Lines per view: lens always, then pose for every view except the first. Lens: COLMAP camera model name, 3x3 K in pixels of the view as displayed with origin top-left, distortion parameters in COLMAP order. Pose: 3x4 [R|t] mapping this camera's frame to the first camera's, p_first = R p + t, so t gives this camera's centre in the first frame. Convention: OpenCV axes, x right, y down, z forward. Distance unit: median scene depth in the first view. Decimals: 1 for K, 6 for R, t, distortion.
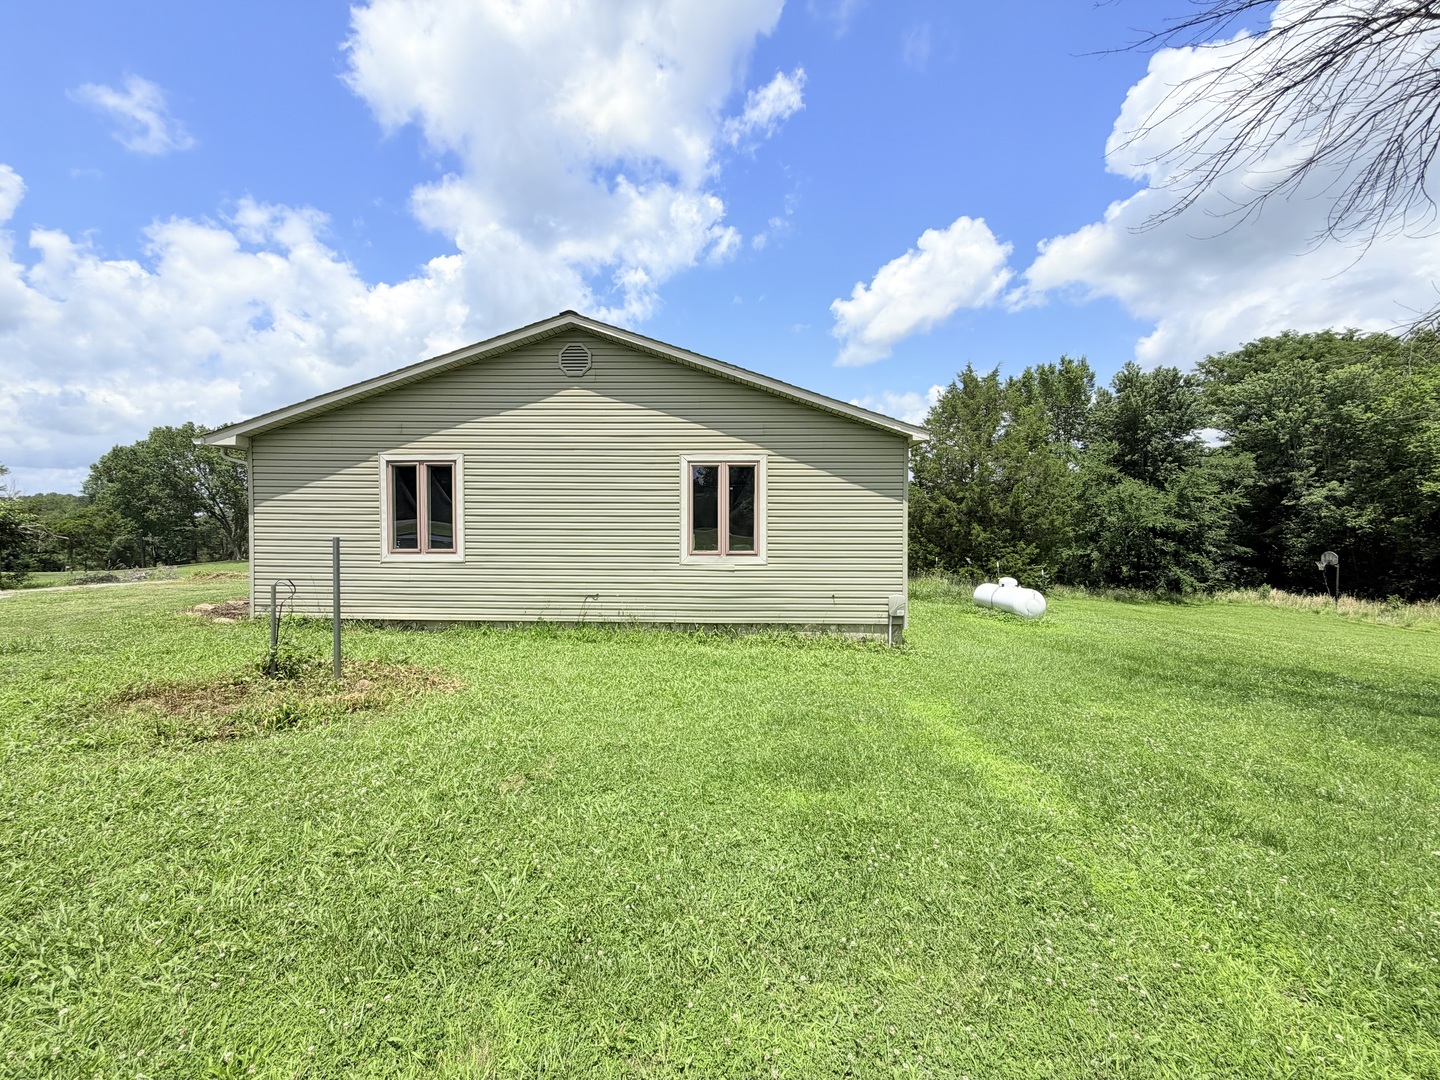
lens RADIAL K [[577.7, 0, 714.6], [0, 577.7, 538.4], [0, 0, 1]] dist [-0.003361, 0.002940]
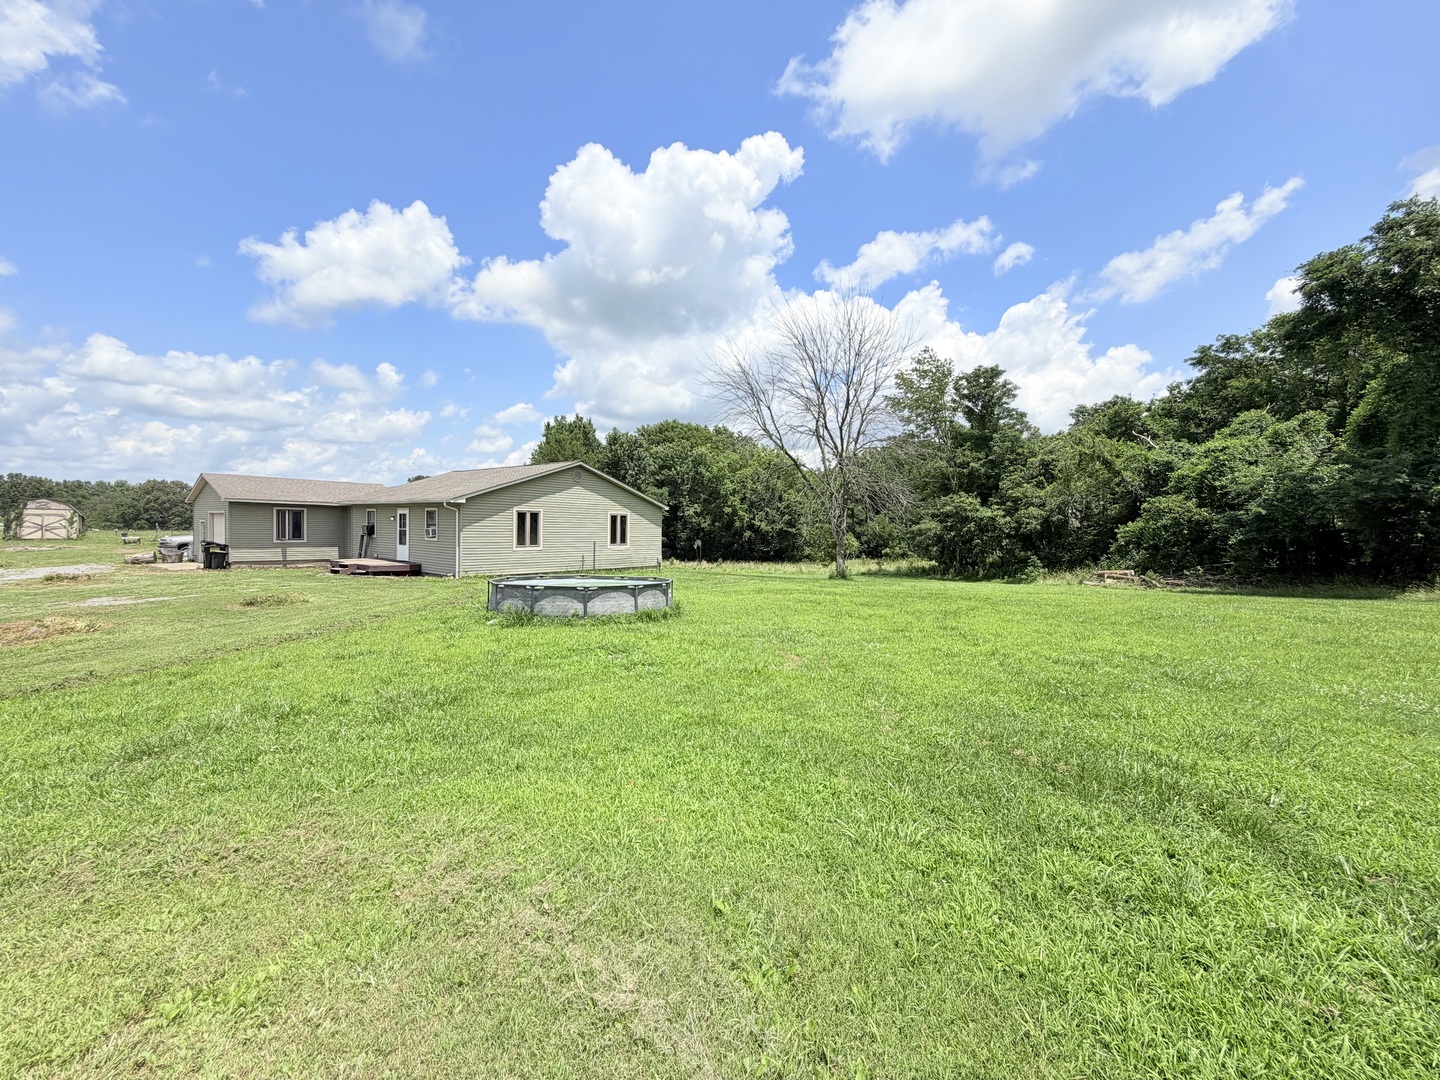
lens RADIAL K [[577.7, 0, 719.5], [0, 577.7, 532.7], [0, 0, 1]] dist [-0.003361, 0.002940]
pose [[0.609327, -0.004089, 0.792908, -0.465405], [-0.000462, 0.999985, 0.005512, -0.011947], [-0.792919, -0.003725, 0.609316, -0.284075]]
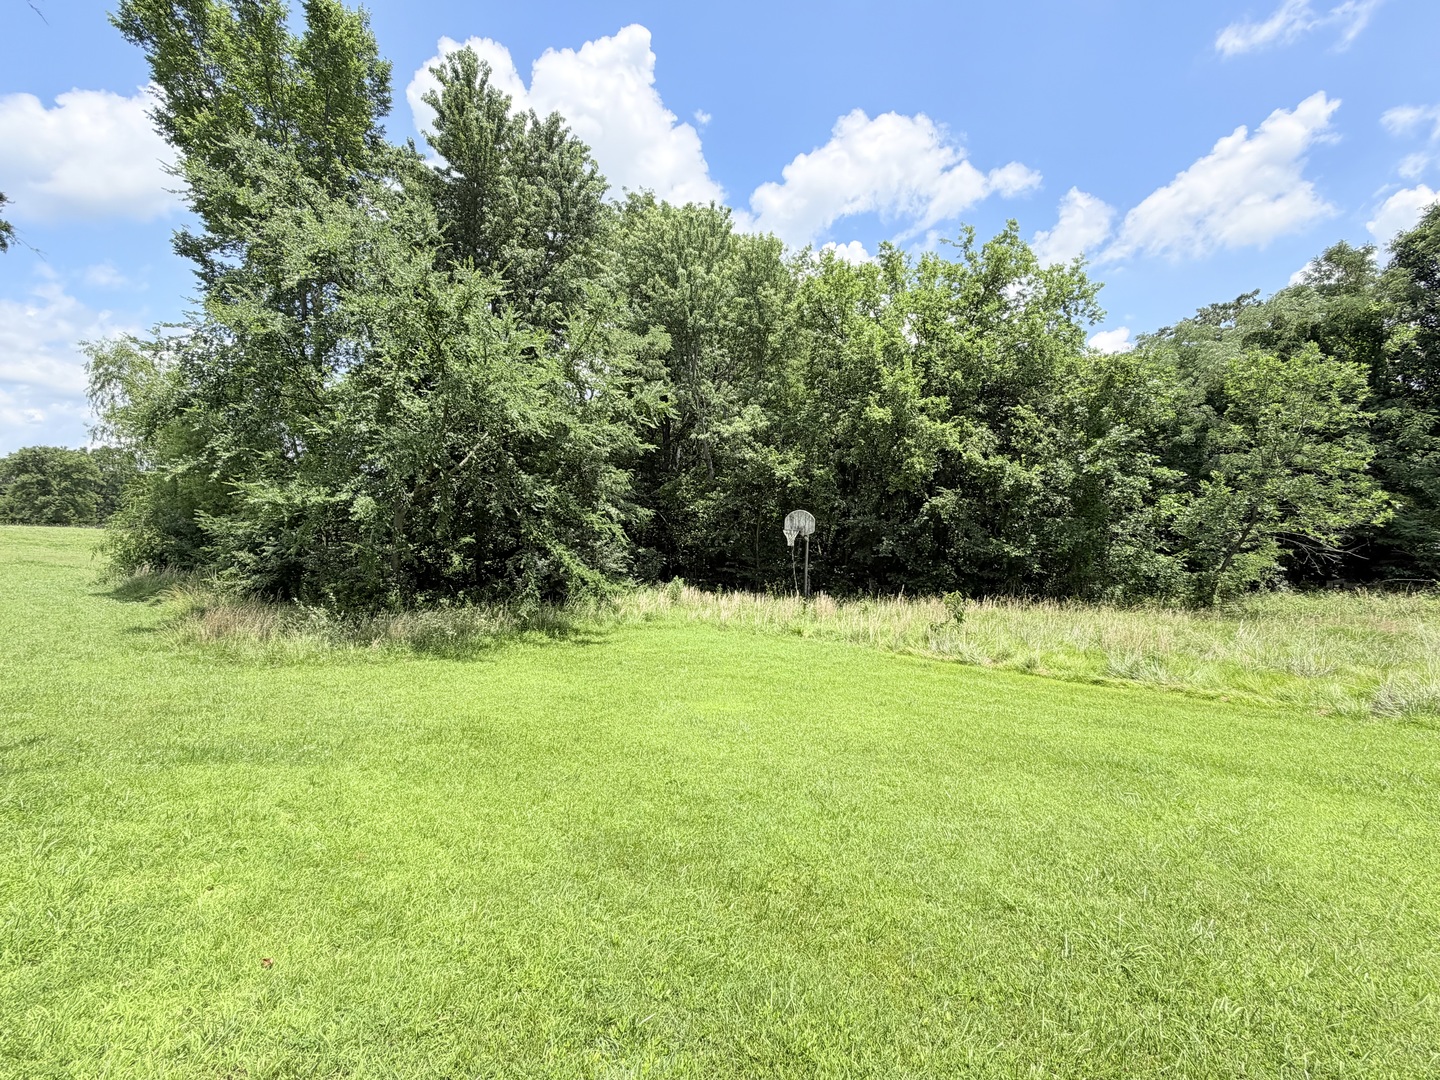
lens RADIAL K [[649.8, 0, 713.5], [0, 649.8, 539.6], [0, 0, 1]] dist [0.022867, 0.000726]
pose [[0.553135, 0.005962, 0.833071, 0.470317], [-0.014523, 0.999891, 0.002488, 0.042764], [-0.832965, -0.013475, 0.553161, 0.646305]]
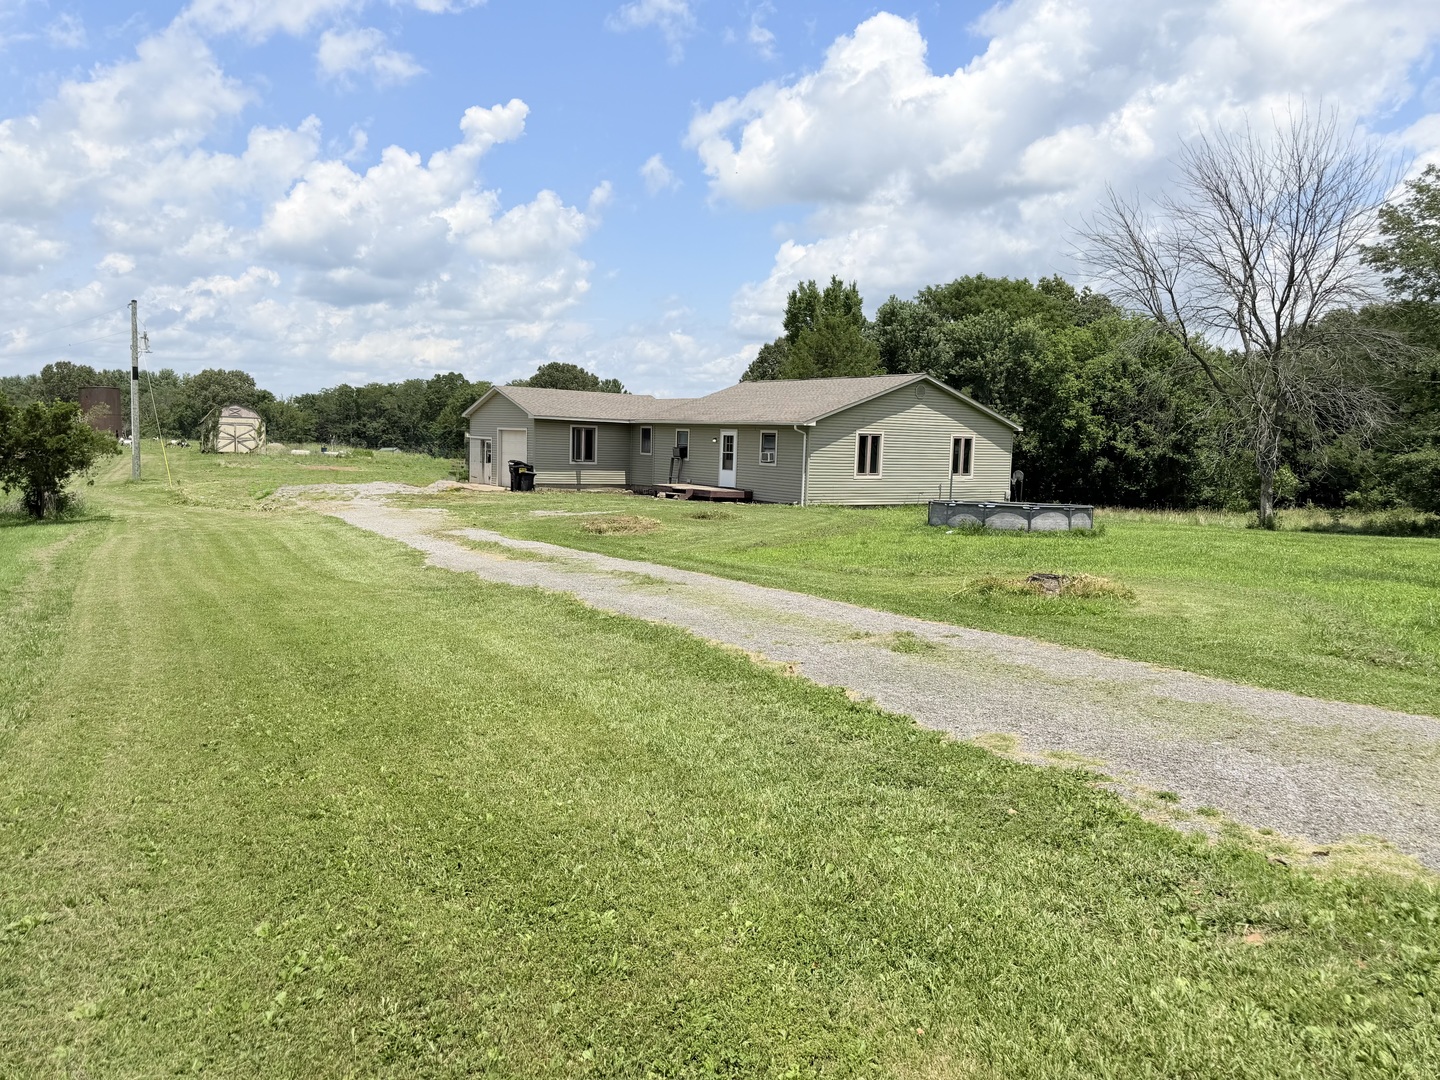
lens RADIAL K [[1021.6, 0, 725.4], [0, 1021.6, 533.6], [0, 0, 1]] dist [0.059964, -0.064639]
pose [[0.804330, -0.036421, 0.593066, -0.767885], [-0.016499, 0.996366, 0.083564, -0.016145], [-0.593954, -0.076999, 0.800806, -0.433971]]
